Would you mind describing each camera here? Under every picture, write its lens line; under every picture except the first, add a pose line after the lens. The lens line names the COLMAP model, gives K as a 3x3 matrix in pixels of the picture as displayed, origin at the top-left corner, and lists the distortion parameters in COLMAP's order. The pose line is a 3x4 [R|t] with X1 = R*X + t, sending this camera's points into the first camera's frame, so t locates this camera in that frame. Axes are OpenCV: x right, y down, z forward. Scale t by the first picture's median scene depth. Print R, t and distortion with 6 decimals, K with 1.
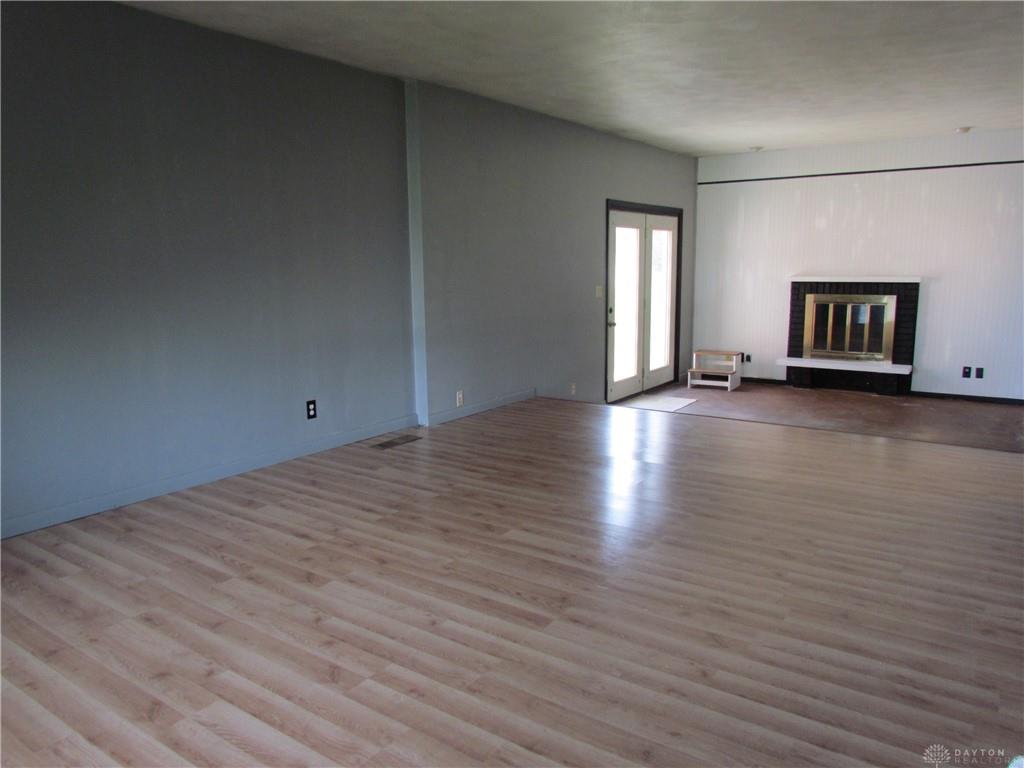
lens RADIAL K [[729.5, 0, 512.0], [0, 729.5, 384.0], [0, 0, 1]] dist [-0.025939, 0.007599]
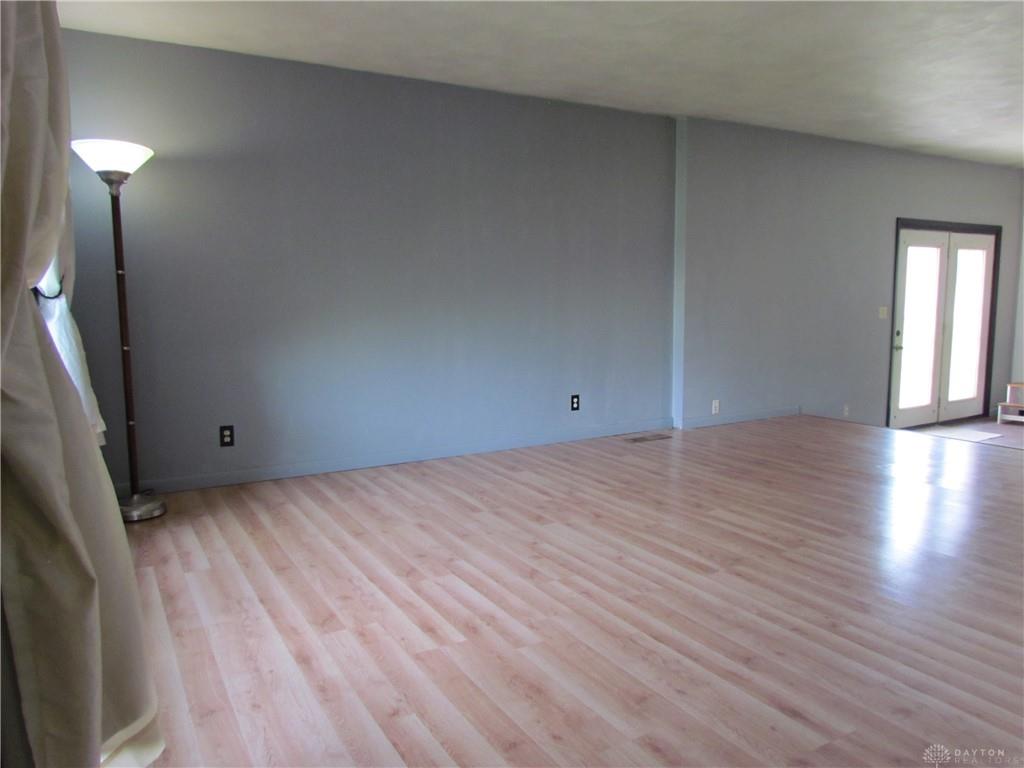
lens RADIAL K [[729.5, 0, 512.0], [0, 729.5, 384.0], [0, 0, 1]] dist [-0.025939, 0.007599]
pose [[0.908455, 0.054684, -0.414389, 0.146988], [-0.071420, 0.997133, -0.024989, 0.051792], [0.411835, 0.052298, 0.909757, -0.142621]]
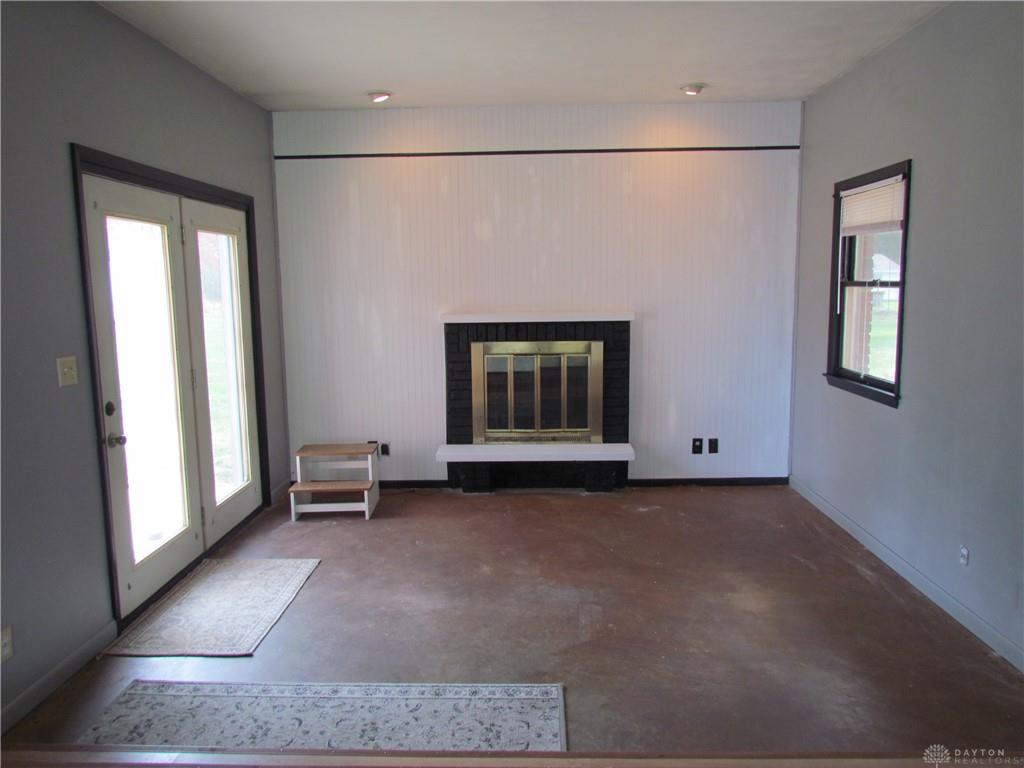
lens RADIAL K [[729.5, 0, 512.0], [0, 729.5, 384.0], [0, 0, 1]] dist [-0.025939, 0.007599]
pose [[0.834007, -0.075723, 0.546532, 0.203460], [0.096196, 0.995323, -0.008891, -0.177804], [-0.543303, 0.059989, 0.837391, 1.029655]]
